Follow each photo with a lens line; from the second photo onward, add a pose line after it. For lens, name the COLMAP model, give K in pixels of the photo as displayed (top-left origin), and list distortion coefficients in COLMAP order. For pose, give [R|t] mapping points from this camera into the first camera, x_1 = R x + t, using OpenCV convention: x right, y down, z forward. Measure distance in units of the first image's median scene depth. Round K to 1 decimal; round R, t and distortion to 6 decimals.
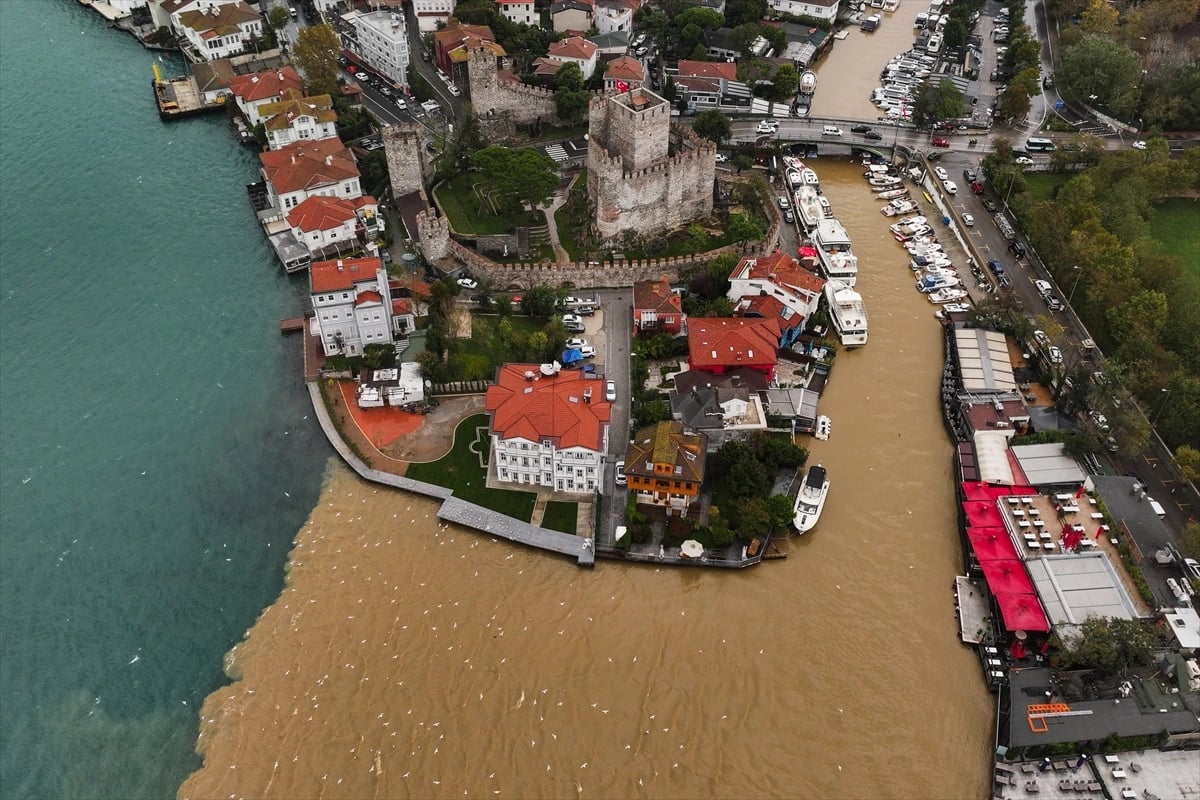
lens RADIAL K [[998.6, 0, 607.6], [0, 998.6, 395.1], [0, 0, 1]] dist [0.009328, -0.008406]
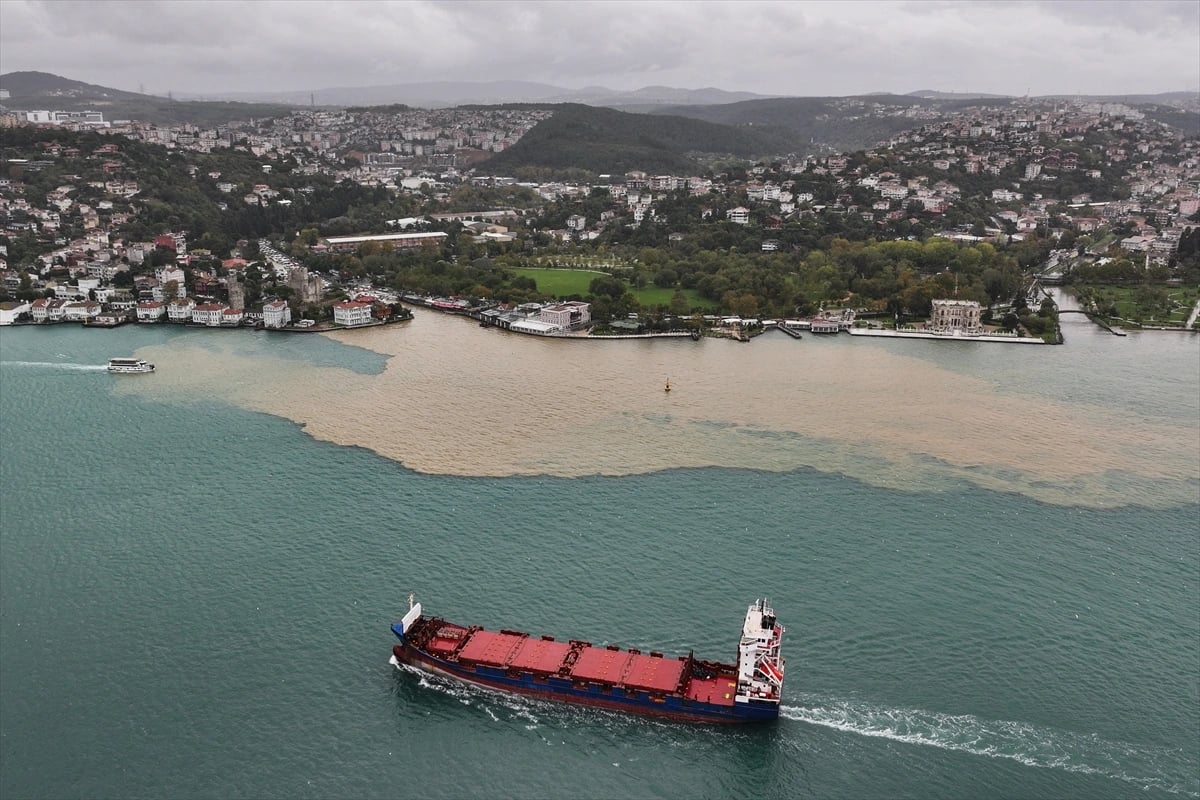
lens RADIAL K [[1024.5, 0, 606.5], [0, 1024.5, 396.0], [0, 0, 1]] dist [0.001180, -0.015812]
pose [[0.583140, -0.225723, 0.780383, -2.275493], [0.543272, 0.822569, -0.168033, 1.285157], [-0.603990, 0.521947, 0.602302, -1.626682]]
